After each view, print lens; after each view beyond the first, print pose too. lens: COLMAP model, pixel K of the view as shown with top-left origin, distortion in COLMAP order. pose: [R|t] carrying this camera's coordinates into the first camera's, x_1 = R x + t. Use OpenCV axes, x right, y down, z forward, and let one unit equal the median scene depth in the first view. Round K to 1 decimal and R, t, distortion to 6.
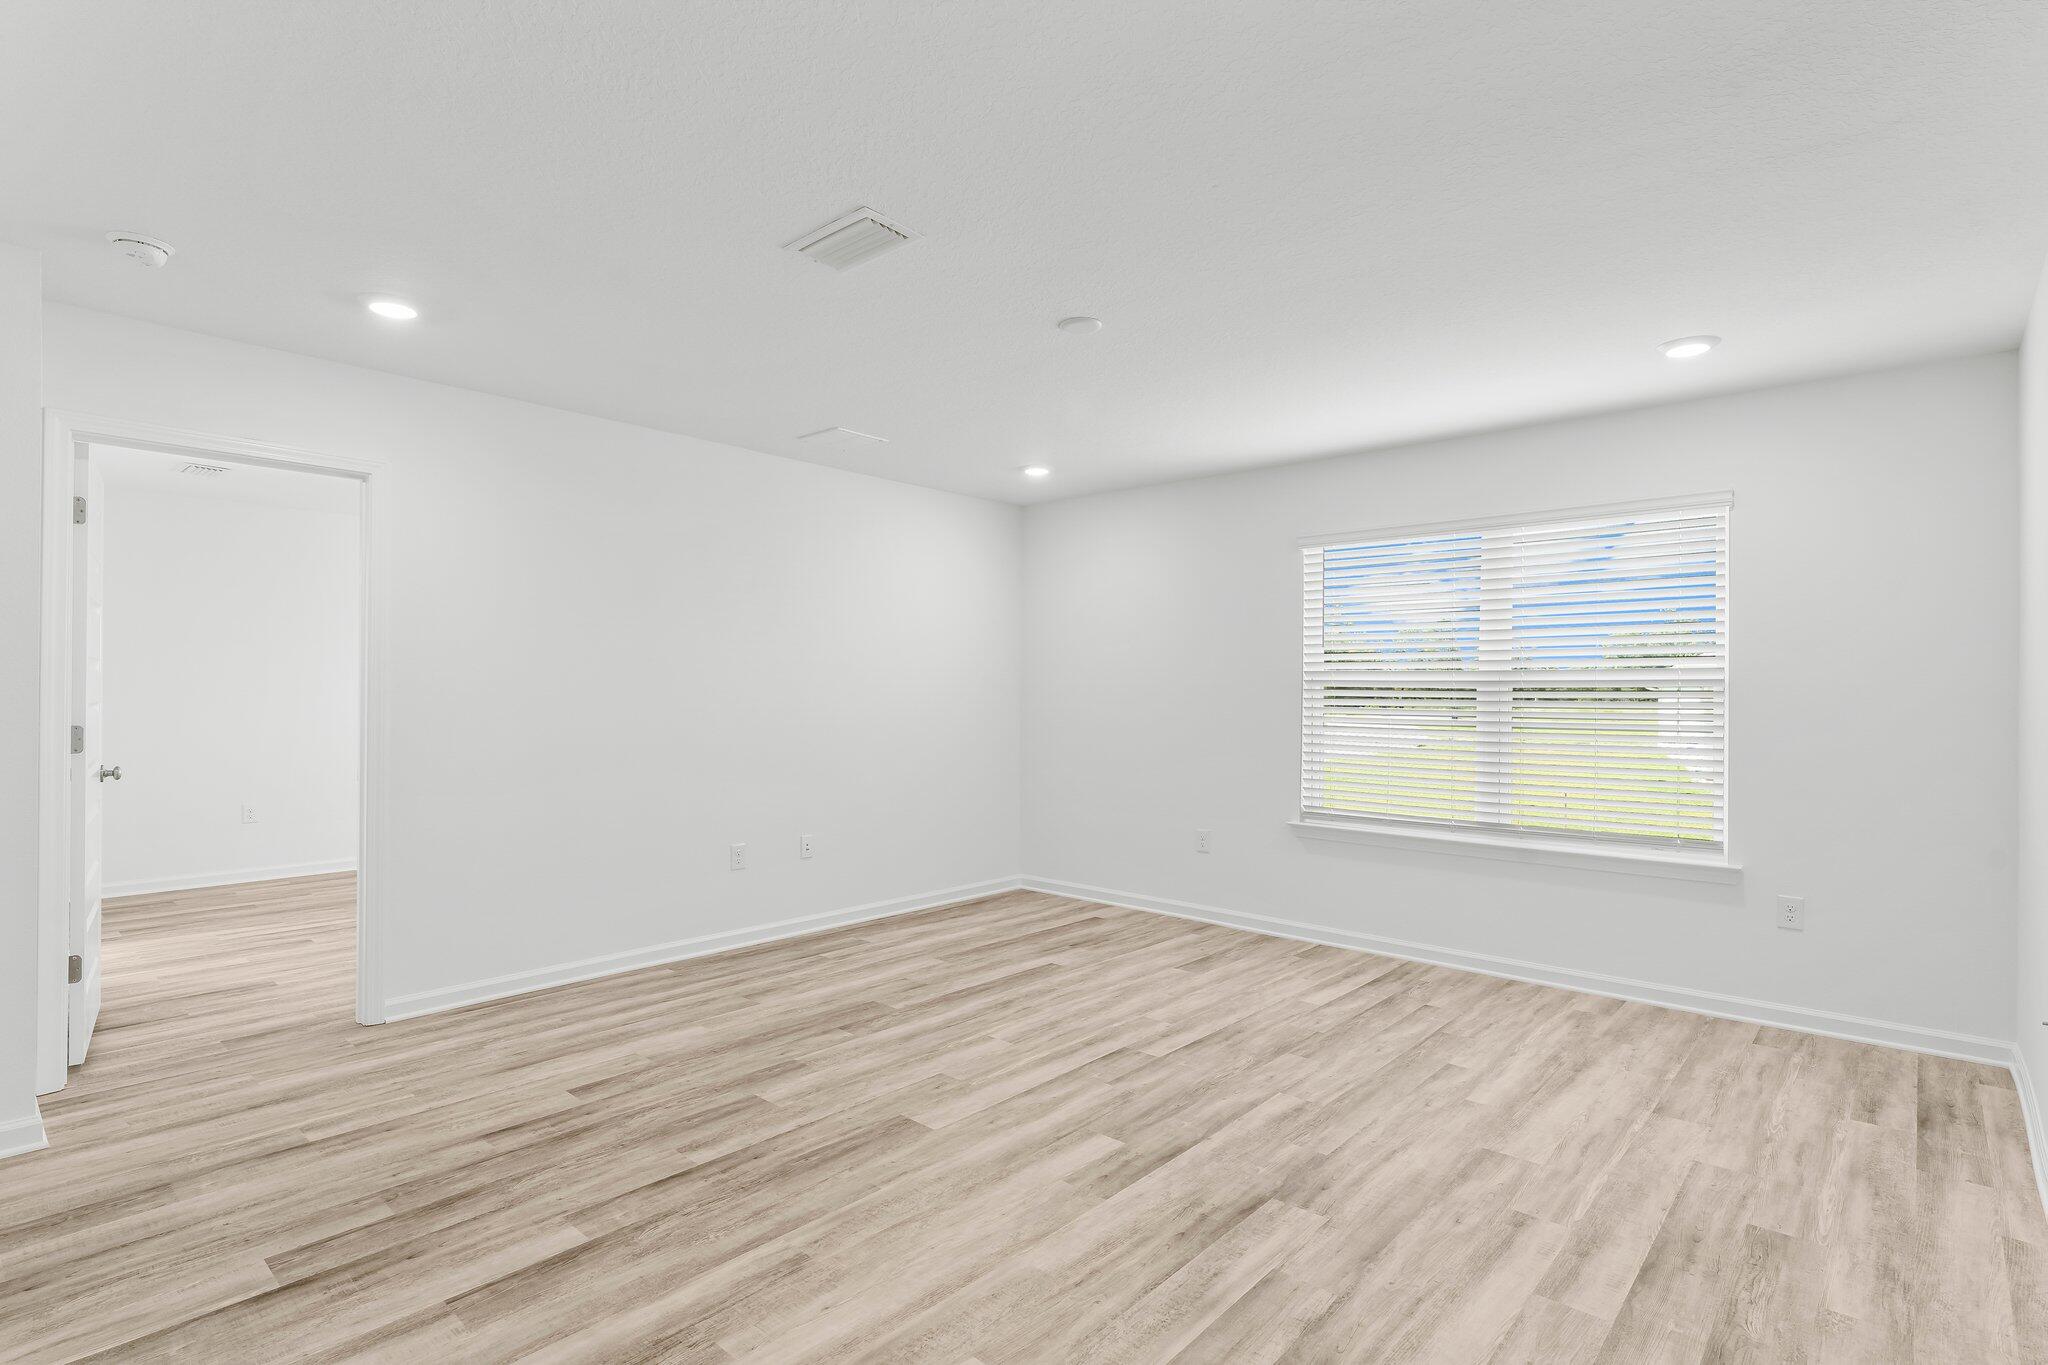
lens RADIAL K [[1003.7, 0, 1019.9], [0, 1003.7, 686.5], [0, 0, 1]] dist [-0.001645, -0.000787]
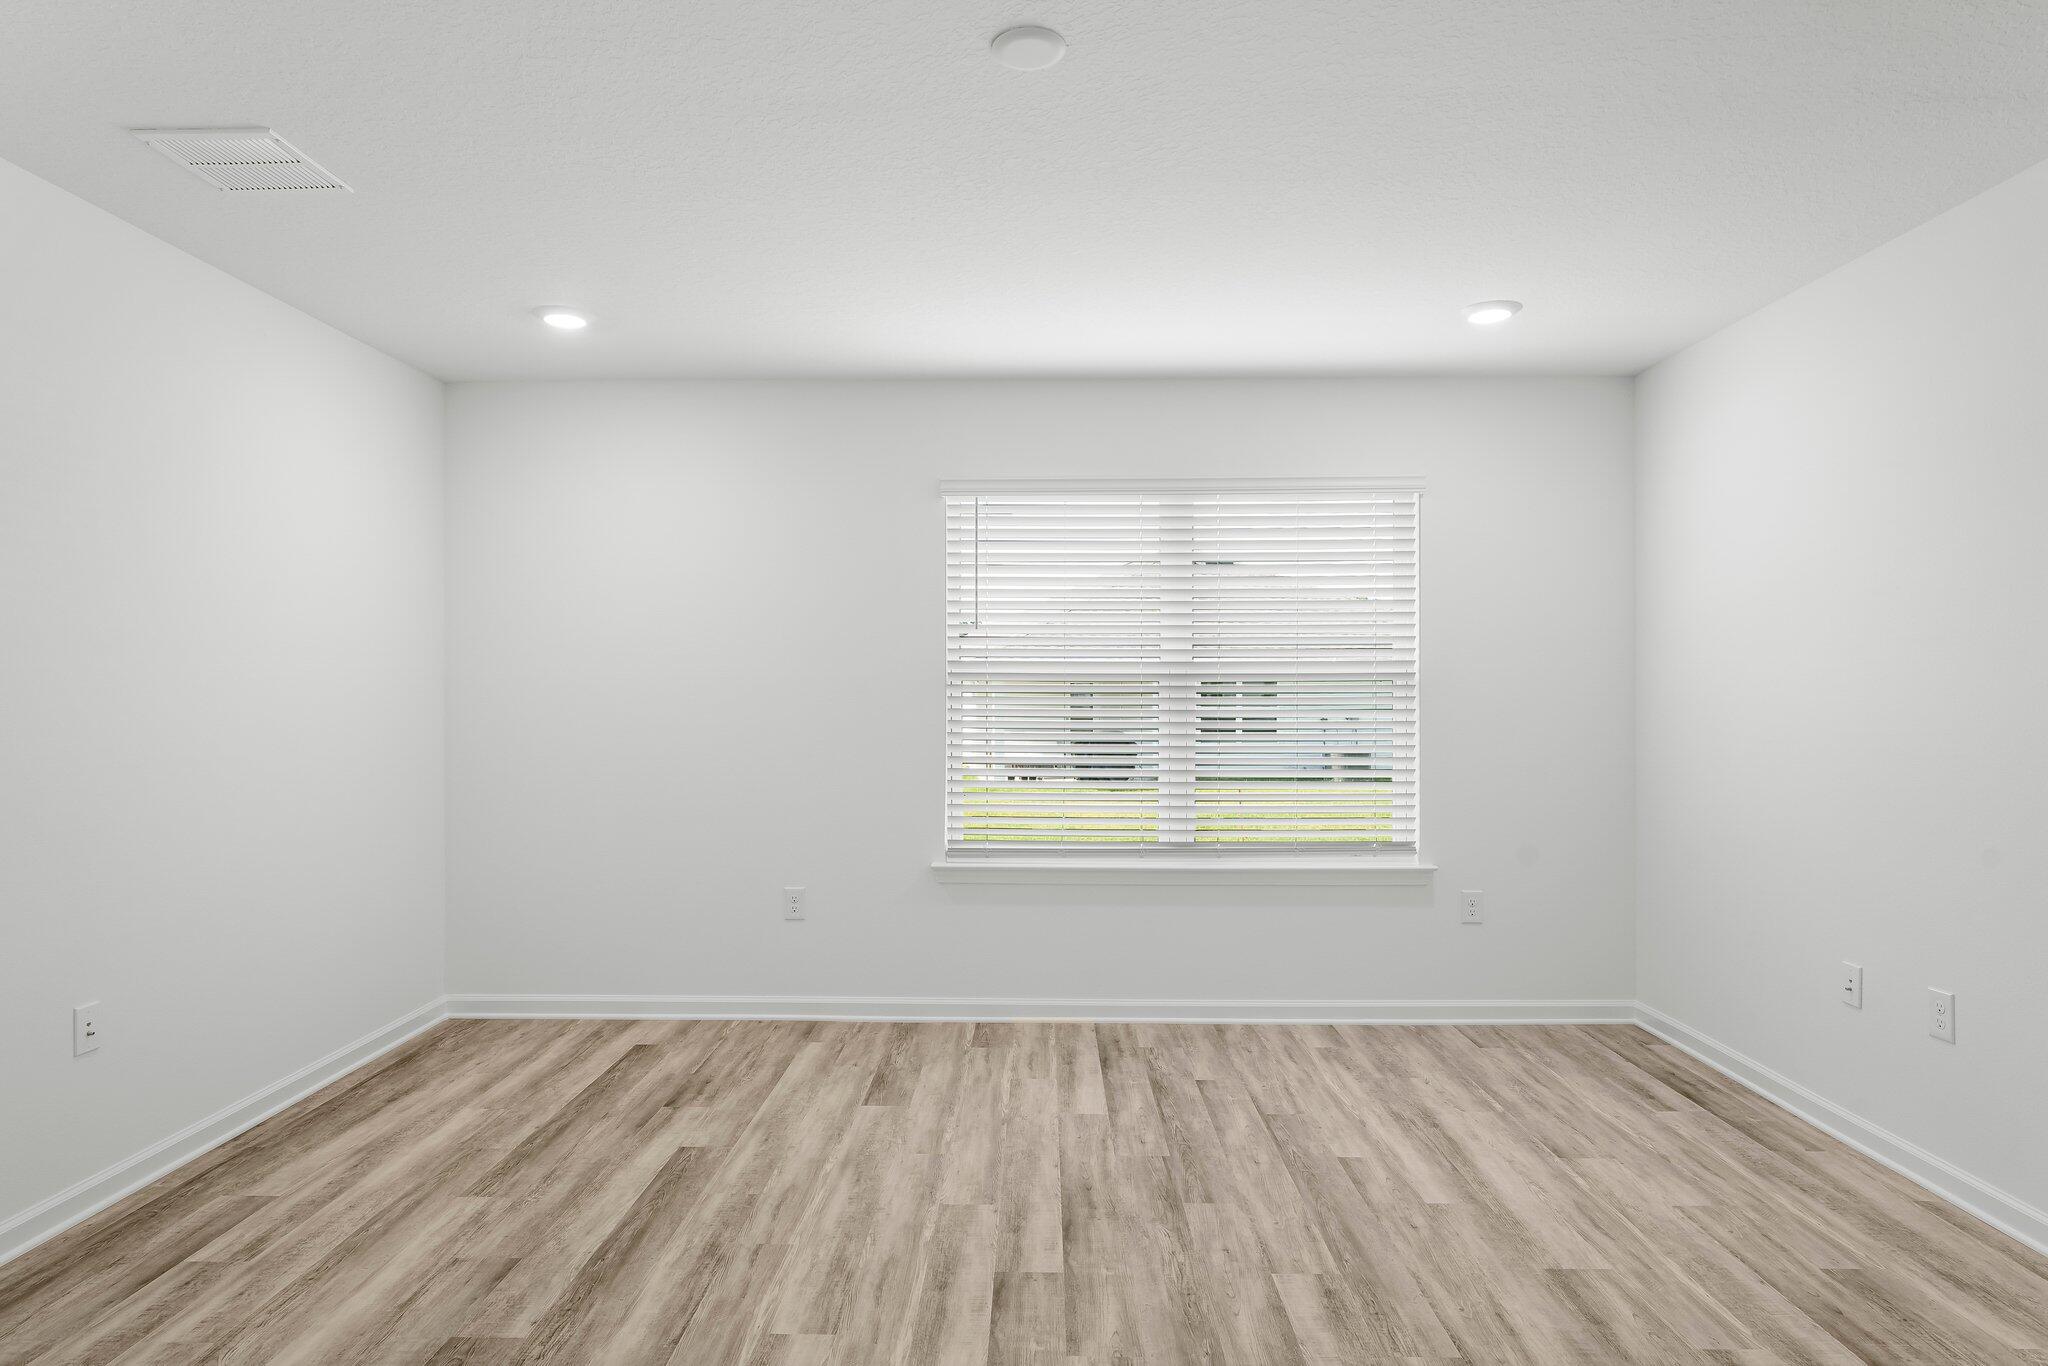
lens RADIAL K [[1143.7, 0, 1020.3], [0, 1143.7, 687.2], [0, 0, 1]] dist [0.000068, -0.000829]
pose [[0.757554, -0.004622, 0.652756, -0.294549], [0.002792, 0.999989, 0.003840, 0.001701], [-0.652766, -0.001086, 0.757558, 0.408336]]
